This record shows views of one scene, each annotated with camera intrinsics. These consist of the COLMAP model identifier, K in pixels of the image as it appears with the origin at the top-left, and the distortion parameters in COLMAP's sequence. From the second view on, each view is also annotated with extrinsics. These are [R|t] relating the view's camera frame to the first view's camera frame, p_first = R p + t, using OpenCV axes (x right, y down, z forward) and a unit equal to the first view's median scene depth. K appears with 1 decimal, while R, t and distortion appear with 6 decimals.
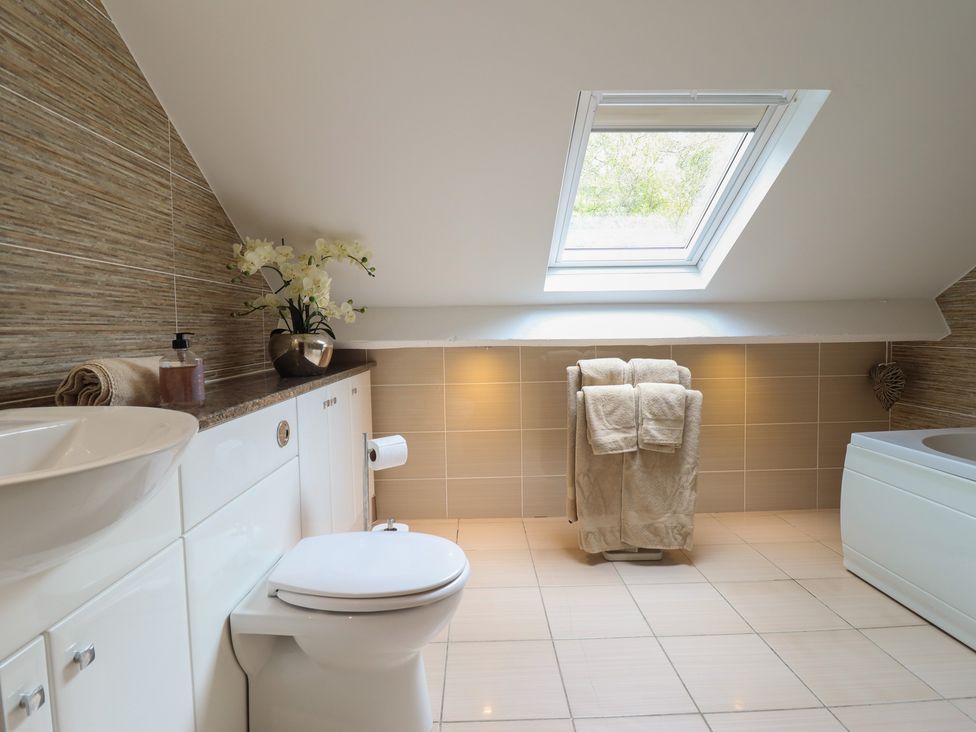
lens RADIAL K [[503.2, 0, 489.8], [0, 503.2, 354.8], [0, 0, 1]] dist [-0.000063, -0.013507]
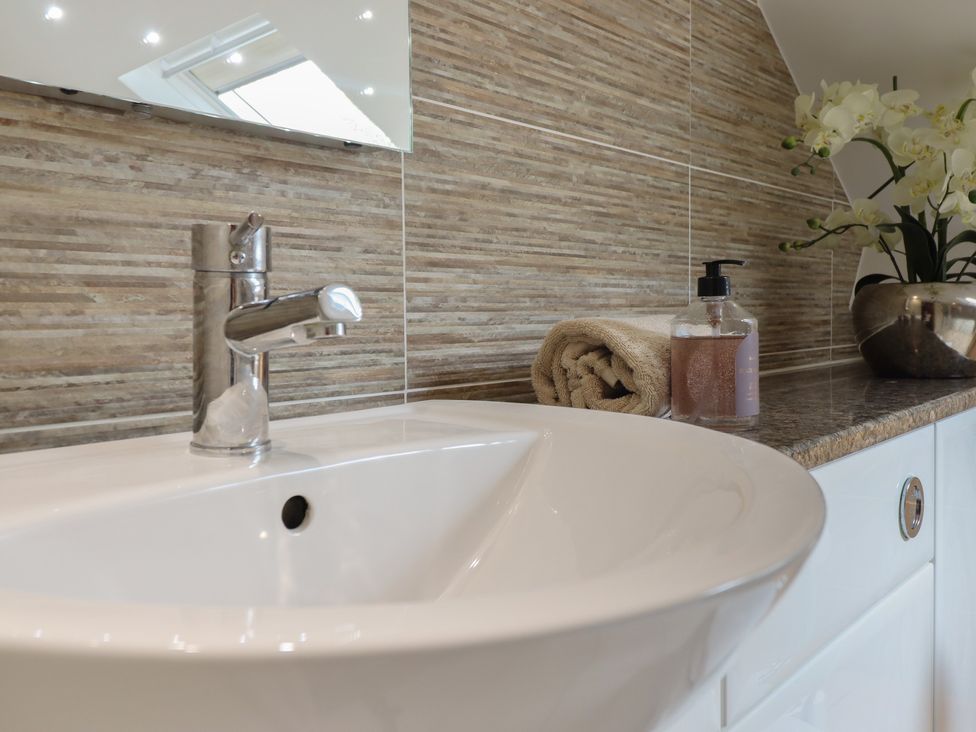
lens RADIAL K [[855.8, 0, 489.0], [0, 855.8, 352.1], [0, 0, 1]] dist [0.001054, 0.000219]
pose [[0.735798, 0.037732, -0.676149, -0.214042], [-0.033682, 0.999250, 0.019110, 0.027176], [0.676363, 0.008713, 0.736517, 0.256274]]
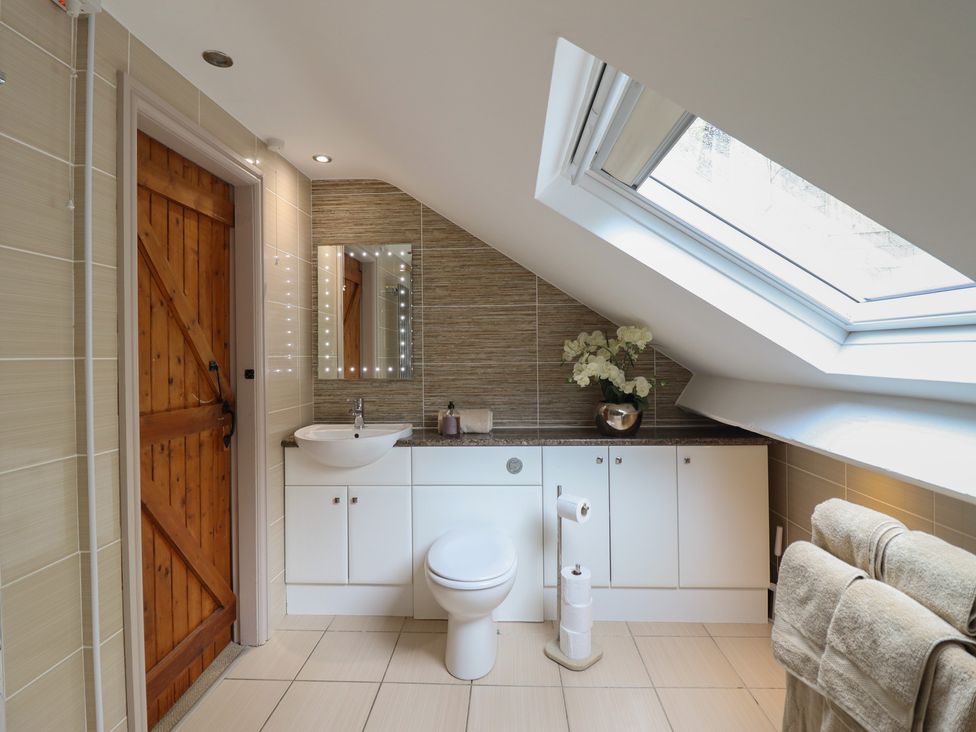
lens RADIAL K [[503.2, 0, 489.8], [0, 503.2, 354.8], [0, 0, 1]] dist [-0.000063, -0.013507]
pose [[-0.060592, 0.023038, -0.997897, 1.381210], [-0.038453, 0.998938, 0.025397, -0.274285], [0.997422, 0.039911, -0.059642, 1.138334]]
